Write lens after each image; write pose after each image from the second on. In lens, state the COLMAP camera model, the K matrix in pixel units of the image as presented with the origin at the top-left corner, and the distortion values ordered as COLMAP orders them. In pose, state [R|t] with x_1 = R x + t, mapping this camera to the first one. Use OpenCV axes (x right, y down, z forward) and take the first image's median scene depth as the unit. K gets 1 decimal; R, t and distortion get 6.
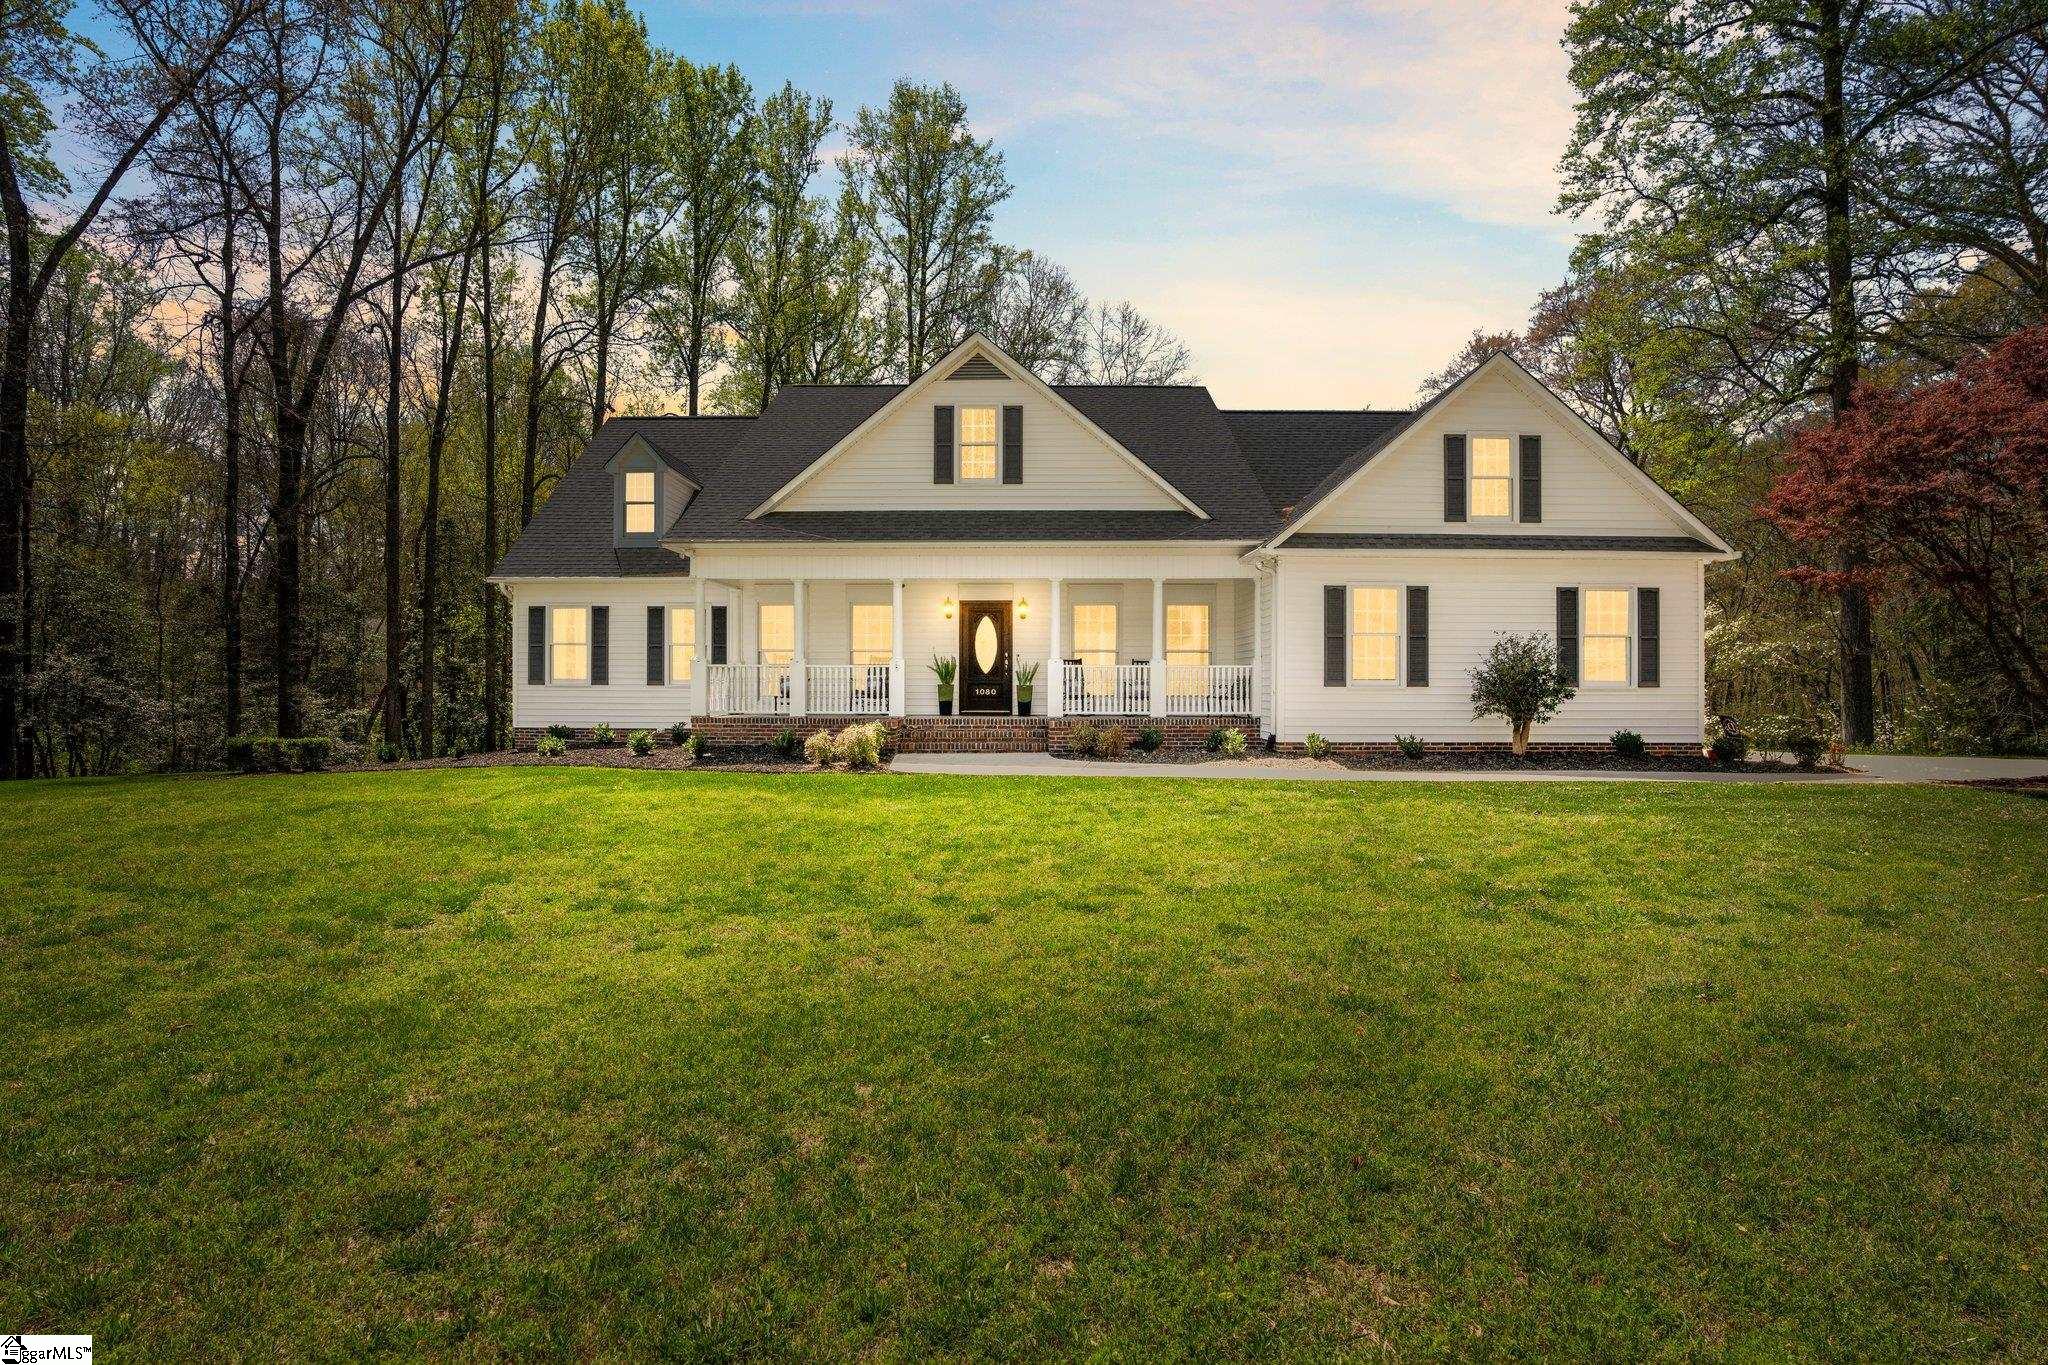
lens RADIAL K [[1040.5, 0, 981.0], [0, 1040.5, 678.1], [0, 0, 1]] dist [-0.001248, -0.000041]
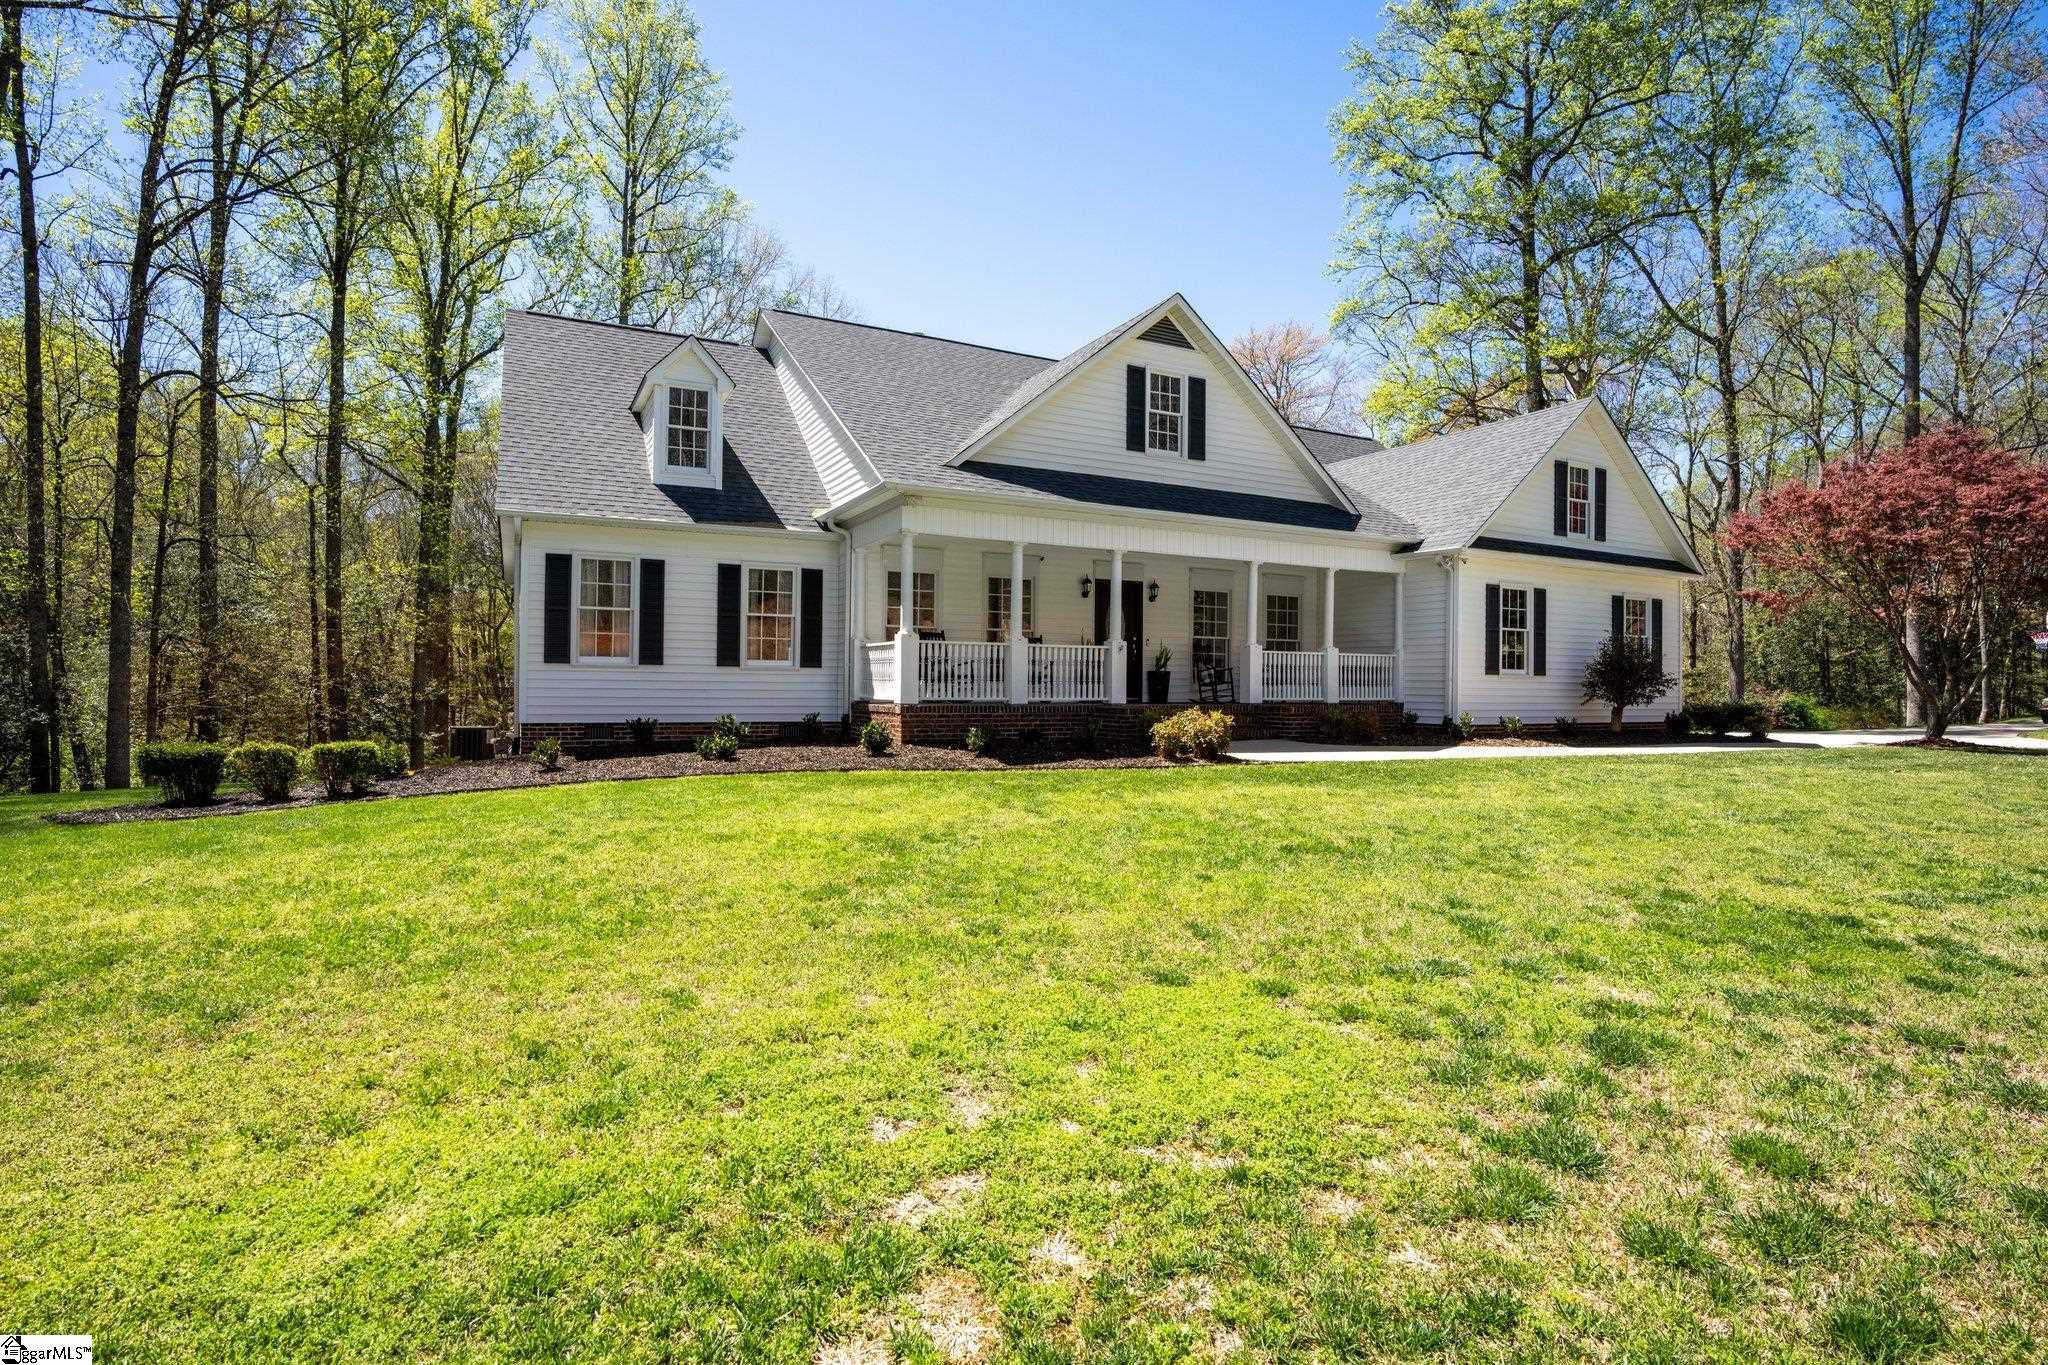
lens RADIAL K [[1040.5, 0, 981.0], [0, 1040.5, 678.1], [0, 0, 1]] dist [-0.001248, -0.000041]
pose [[0.874441, 0.005949, 0.485095, -0.559516], [-0.012414, 0.999872, 0.010116, 0.005847], [-0.484972, -0.014868, 0.874403, 0.246391]]
